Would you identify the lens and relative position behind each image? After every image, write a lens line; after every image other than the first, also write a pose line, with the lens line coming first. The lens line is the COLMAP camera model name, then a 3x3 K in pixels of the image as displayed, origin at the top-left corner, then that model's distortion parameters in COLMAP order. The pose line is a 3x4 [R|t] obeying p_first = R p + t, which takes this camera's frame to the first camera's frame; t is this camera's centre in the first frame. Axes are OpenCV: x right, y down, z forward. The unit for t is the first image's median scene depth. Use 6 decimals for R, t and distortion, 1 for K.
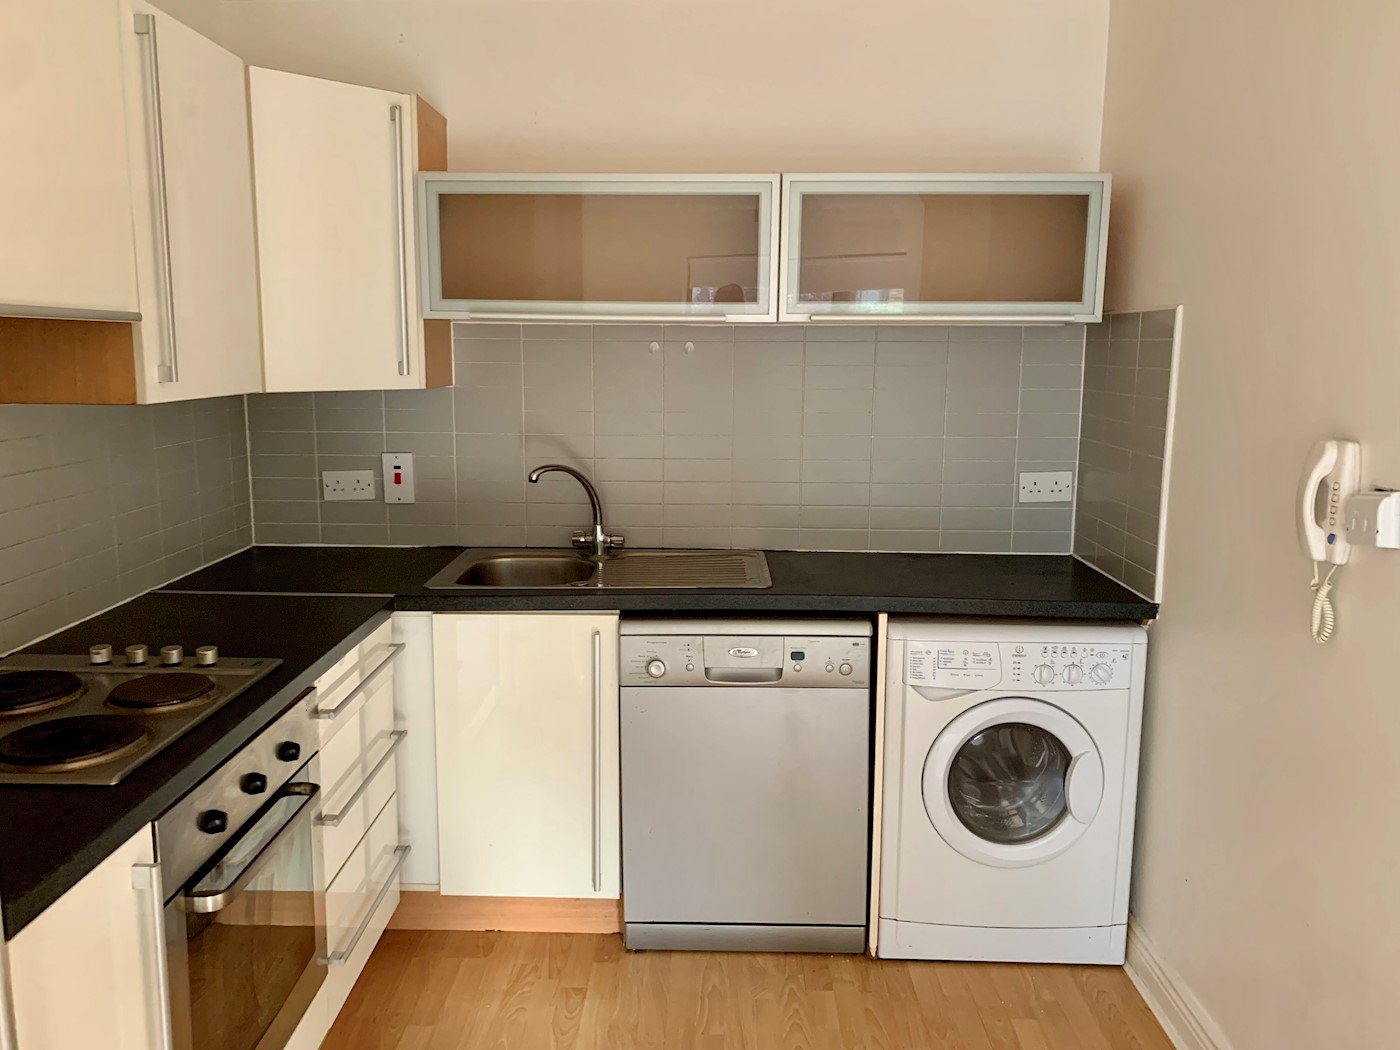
lens RADIAL K [[1099.6, 0, 680.0], [0, 1099.6, 522.4], [0, 0, 1]] dist [0.005837, -0.004053]
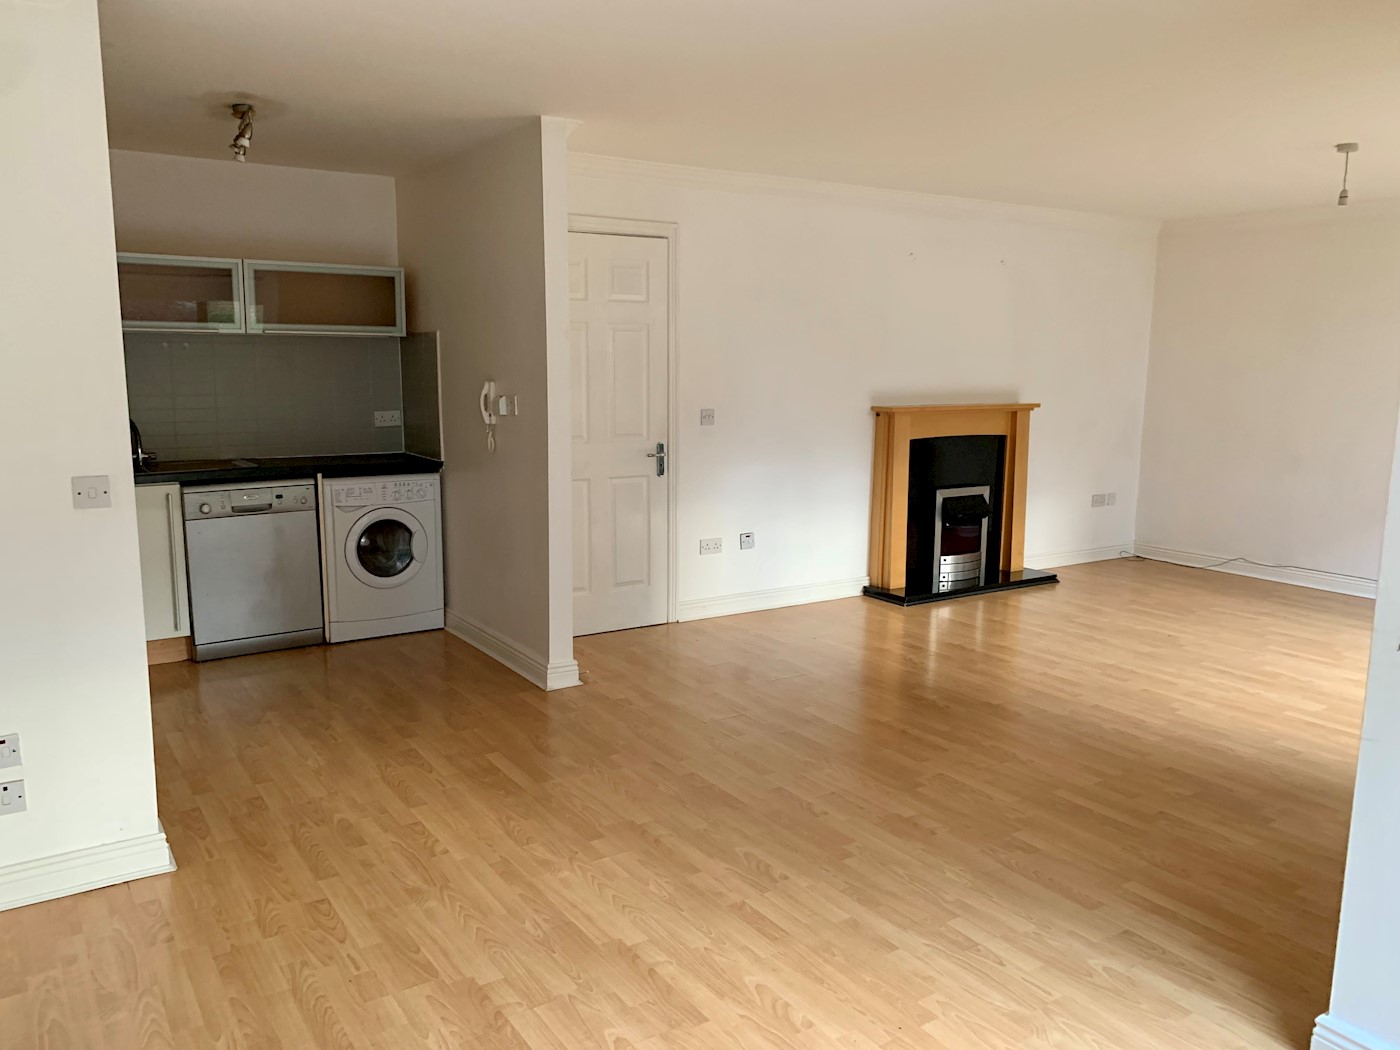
lens RADIAL K [[1078.3, 0, 687.4], [0, 1078.3, 527.0], [0, 0, 1]] dist [0.061141, -0.074620]
pose [[0.820968, -0.090341, 0.563781, -0.410198], [0.085448, 0.995723, 0.035128, 0.168416], [-0.564544, 0.019336, 0.825177, -1.094480]]
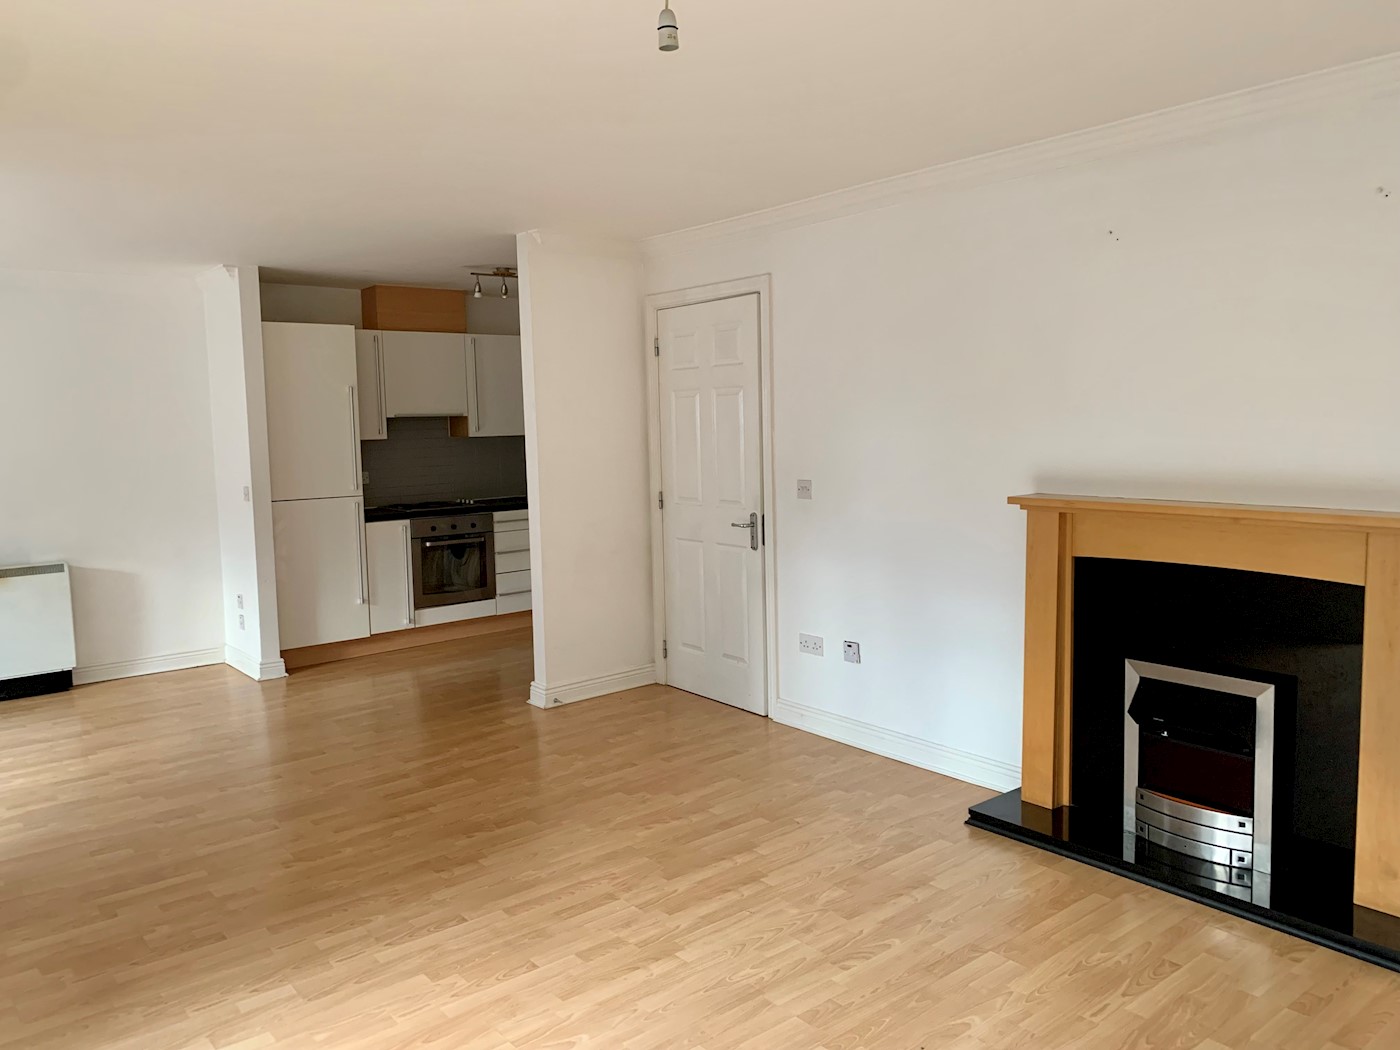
lens RADIAL K [[1052.8, 0, 674.6], [0, 1052.8, 516.6], [0, 0, 1]] dist [0.062014, -0.095338]
pose [[0.640455, 0.053103, -0.766158, 2.180735], [-0.092429, 0.995685, -0.008253, 0.106355], [0.762414, 0.076101, 0.642600, -0.630131]]
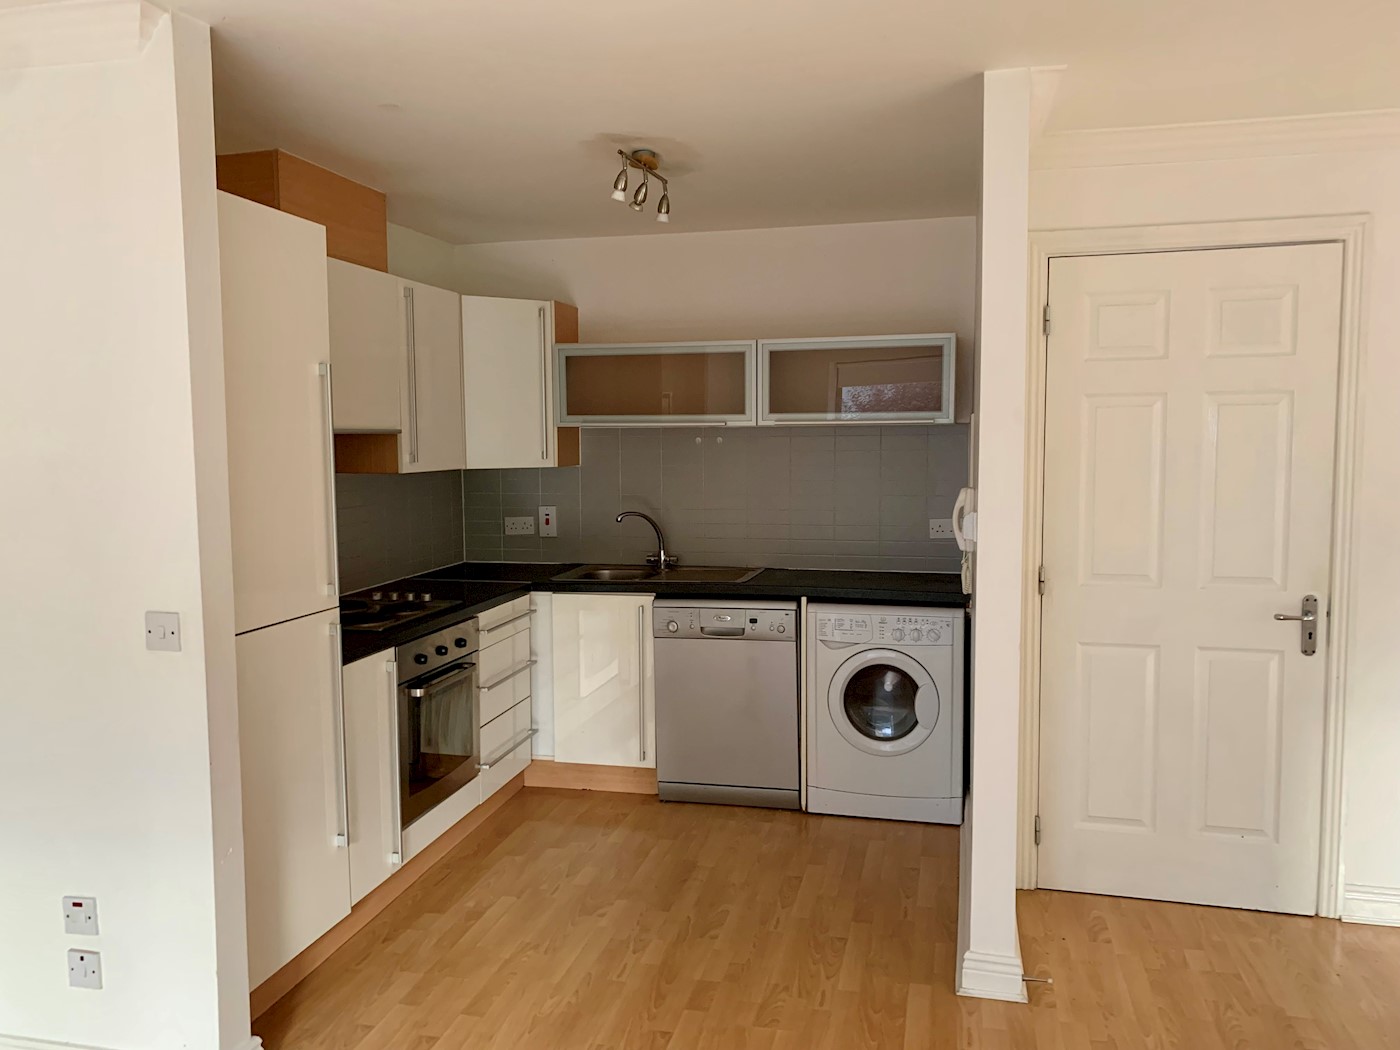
lens RADIAL K [[1078.3, 0, 687.4], [0, 1078.3, 527.0], [0, 0, 1]] dist [0.061141, -0.074620]
pose [[0.978152, 0.005648, -0.207812, 0.345704], [-0.020733, 0.997297, -0.070485, 0.094314], [0.206853, 0.073254, 0.975626, -0.647824]]
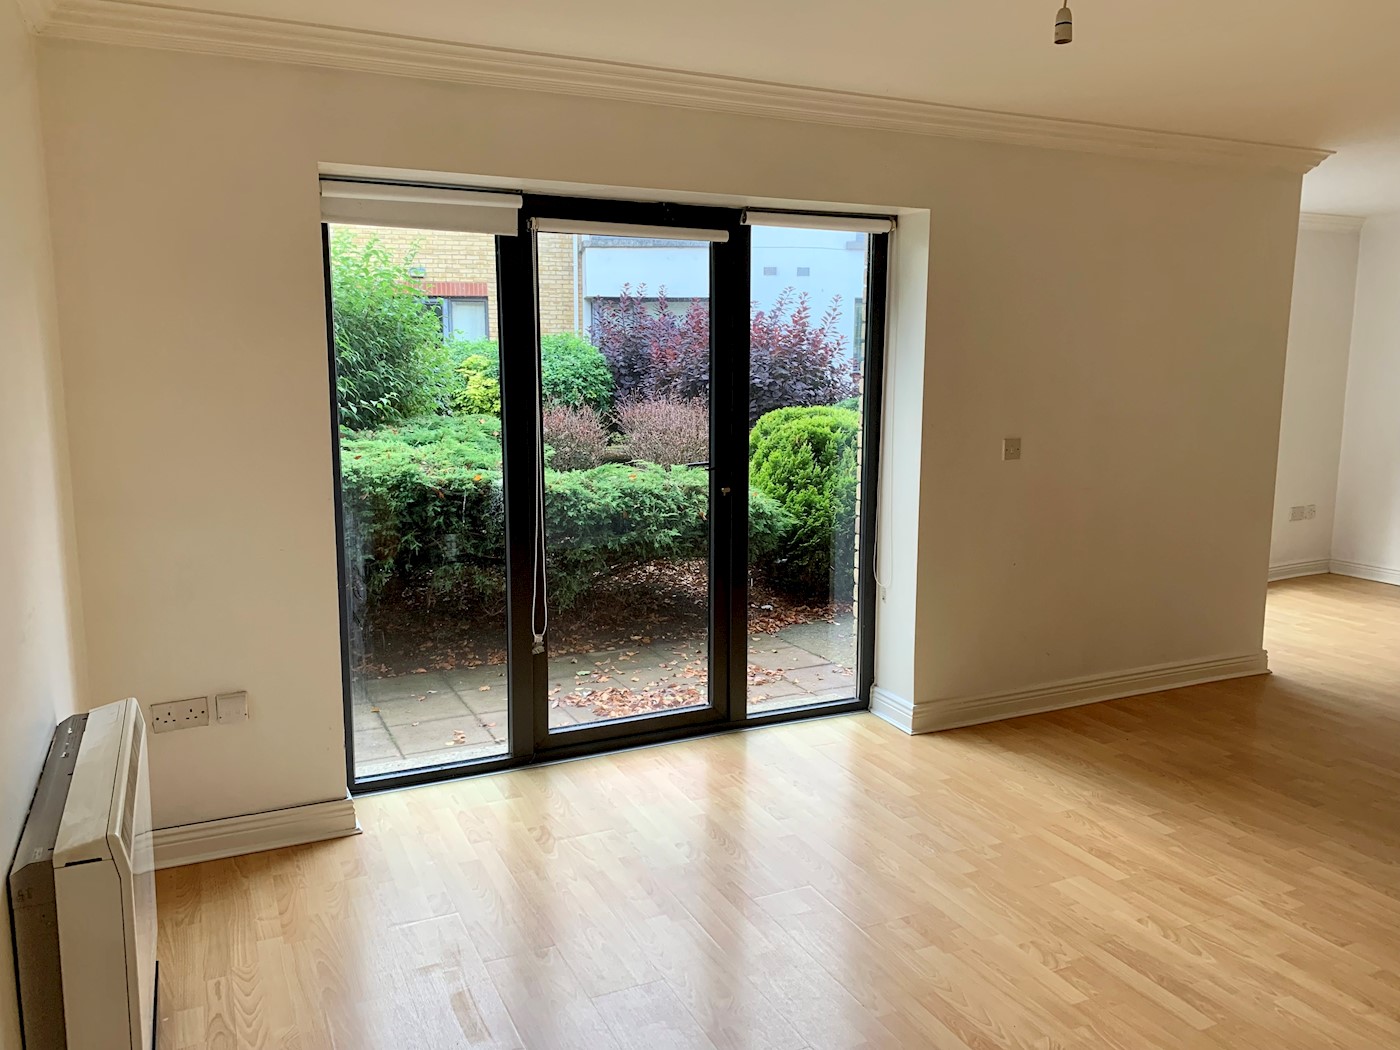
lens RADIAL K [[1078.3, 0, 687.4], [0, 1078.3, 527.0], [0, 0, 1]] dist [0.061141, -0.074620]
pose [[-0.893693, 0.067448, -0.443580, 2.284261], [-0.076112, 0.951519, 0.298026, -0.082652], [0.442176, 0.300105, -0.845232, 0.506810]]
